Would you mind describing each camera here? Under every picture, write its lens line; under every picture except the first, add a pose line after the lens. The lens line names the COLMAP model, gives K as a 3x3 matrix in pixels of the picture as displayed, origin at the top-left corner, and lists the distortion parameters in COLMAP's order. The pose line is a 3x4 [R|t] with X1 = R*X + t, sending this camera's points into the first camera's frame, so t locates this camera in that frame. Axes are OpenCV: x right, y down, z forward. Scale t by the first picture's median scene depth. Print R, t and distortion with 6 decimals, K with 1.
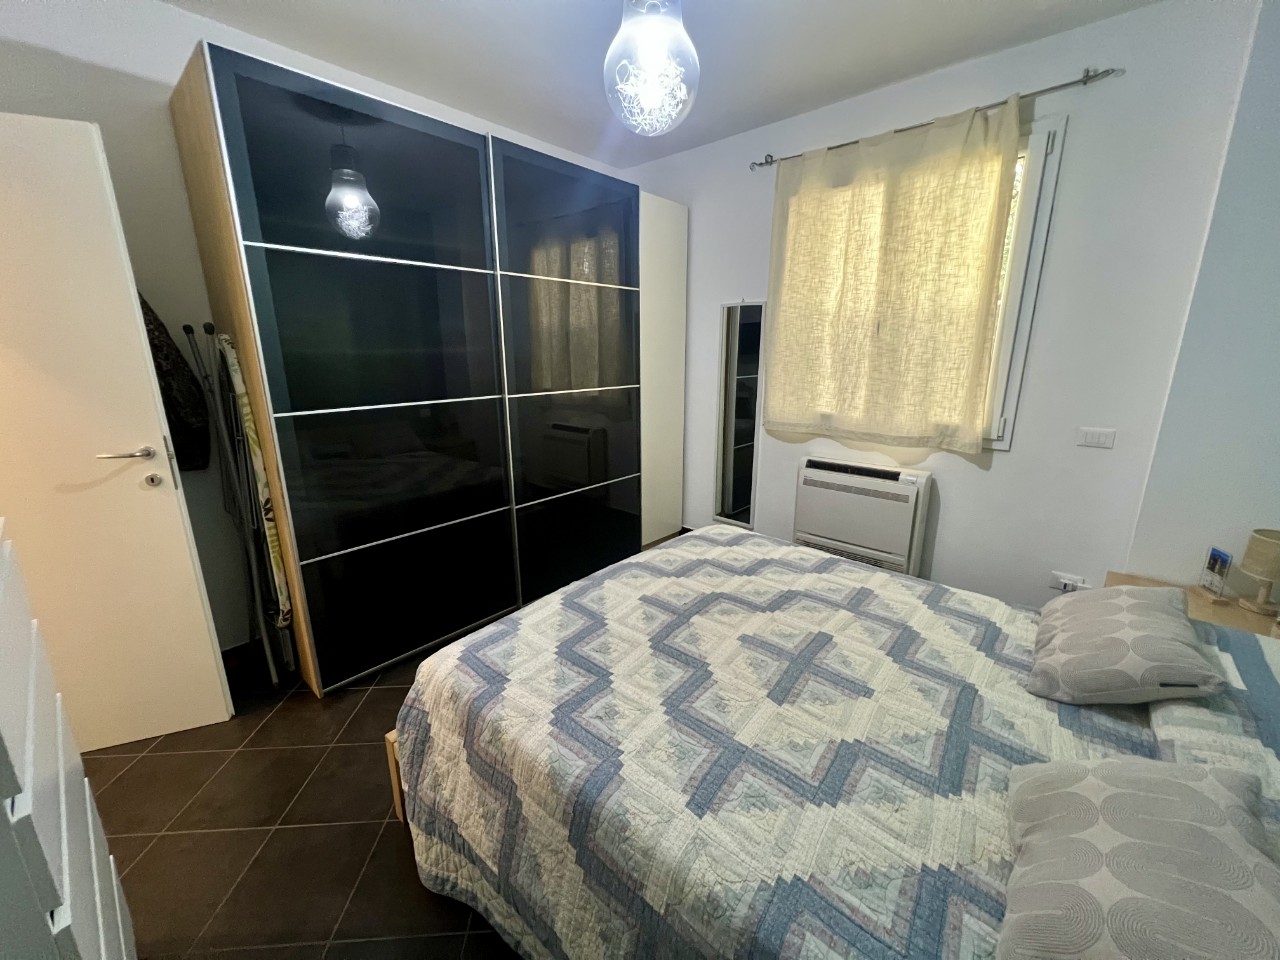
lens RADIAL K [[511.0, 0, 637.2], [0, 511.0, 474.3], [0, 0, 1]] dist [-0.001561, -0.001010]
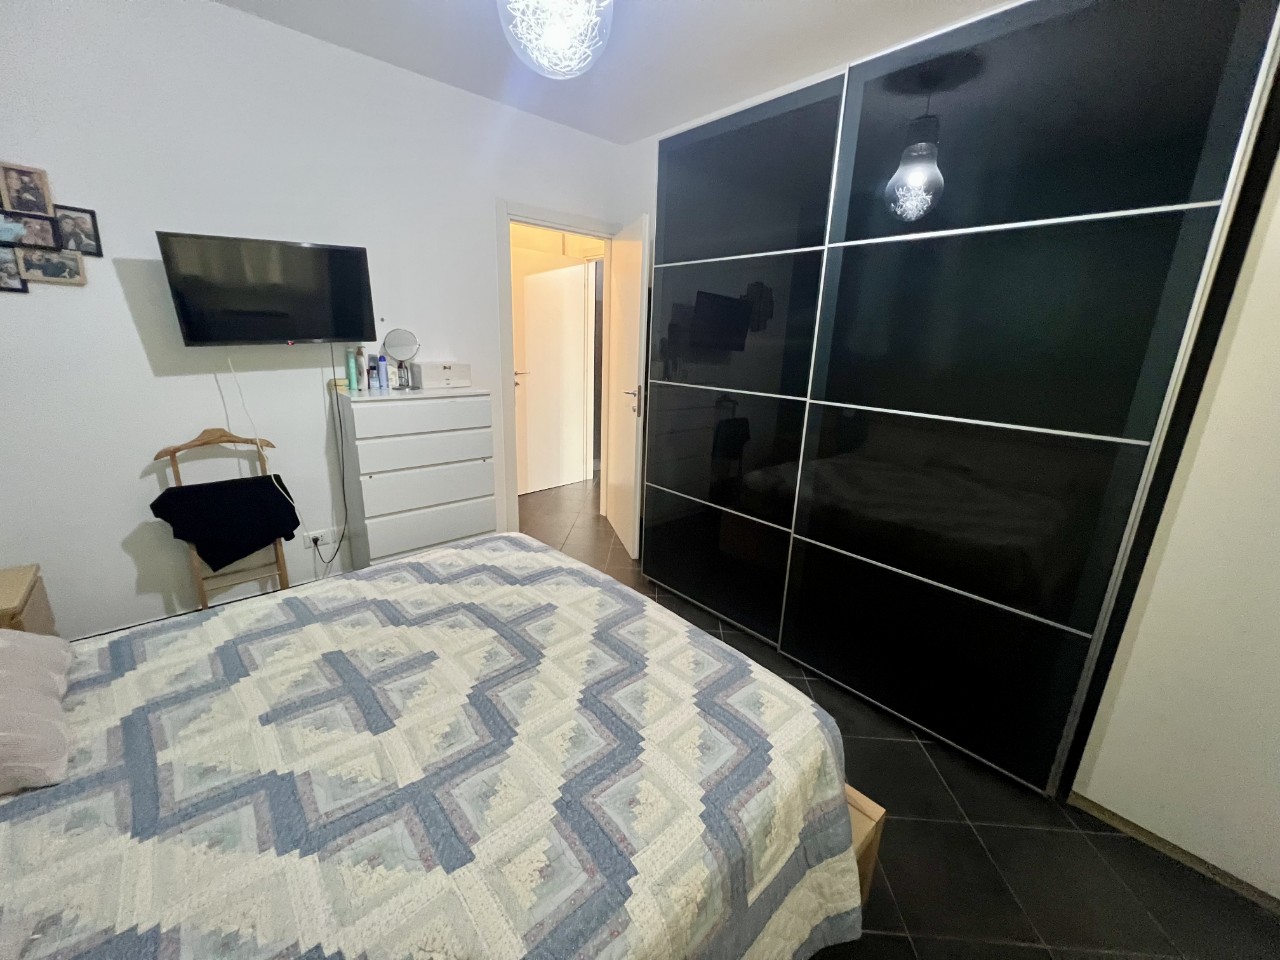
lens RADIAL K [[510.5, 0, 637.5], [0, 510.5, 475.3], [0, 0, 1]] dist [0.001181, 0.000310]
pose [[-0.115705, 0.260135, -0.958615, 0.784427], [-0.269593, 0.920645, 0.282371, -0.266355], [0.955998, 0.291107, -0.036393, 1.073325]]
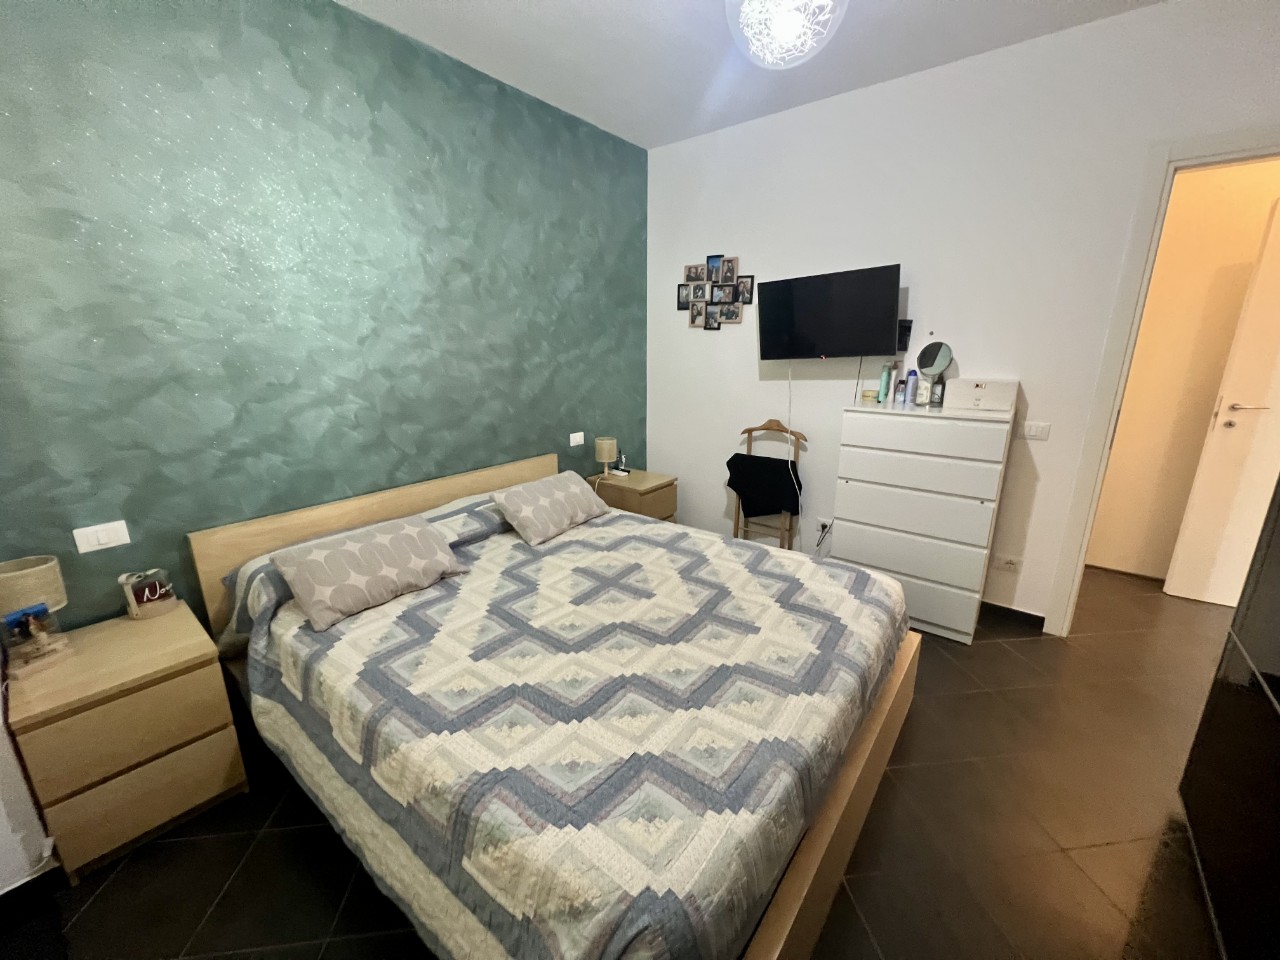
lens RADIAL K [[511.0, 0, 637.2], [0, 511.0, 474.3], [0, 0, 1]] dist [-0.001561, -0.001010]
pose [[-0.998419, 0.020269, -0.052437, 0.243463], [-0.006927, 0.881282, 0.472541, -0.382732], [0.055790, 0.472157, -0.879747, 1.565891]]
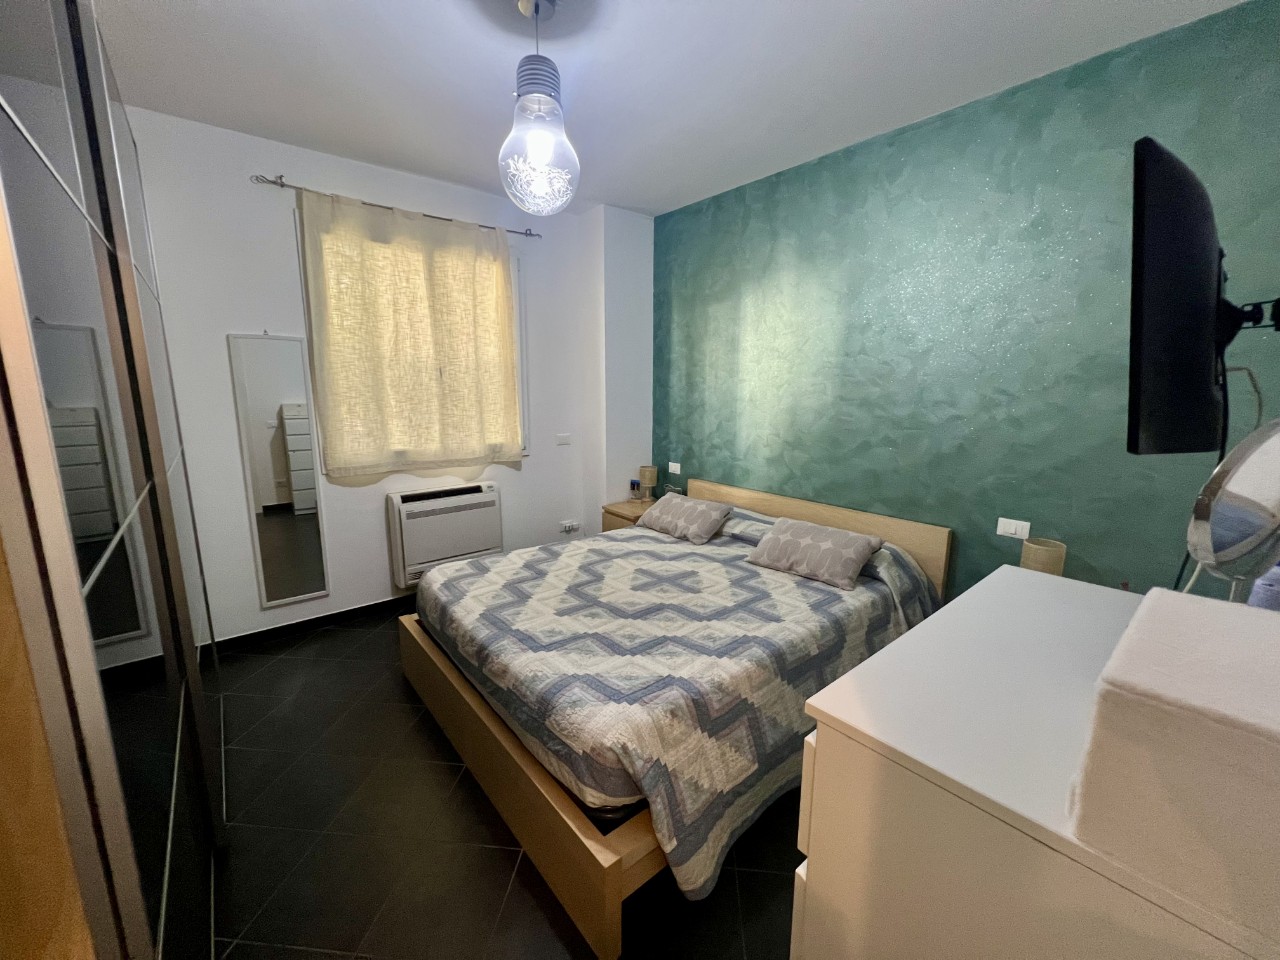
lens RADIAL K [[511.0, 0, 637.2], [0, 511.0, 474.3], [0, 0, 1]] dist [-0.001561, -0.001010]
pose [[0.153851, -0.167257, 0.973835, -0.950795], [0.235032, 0.963477, 0.128347, -0.146452], [-0.959734, 0.209136, 0.187543, 0.547459]]
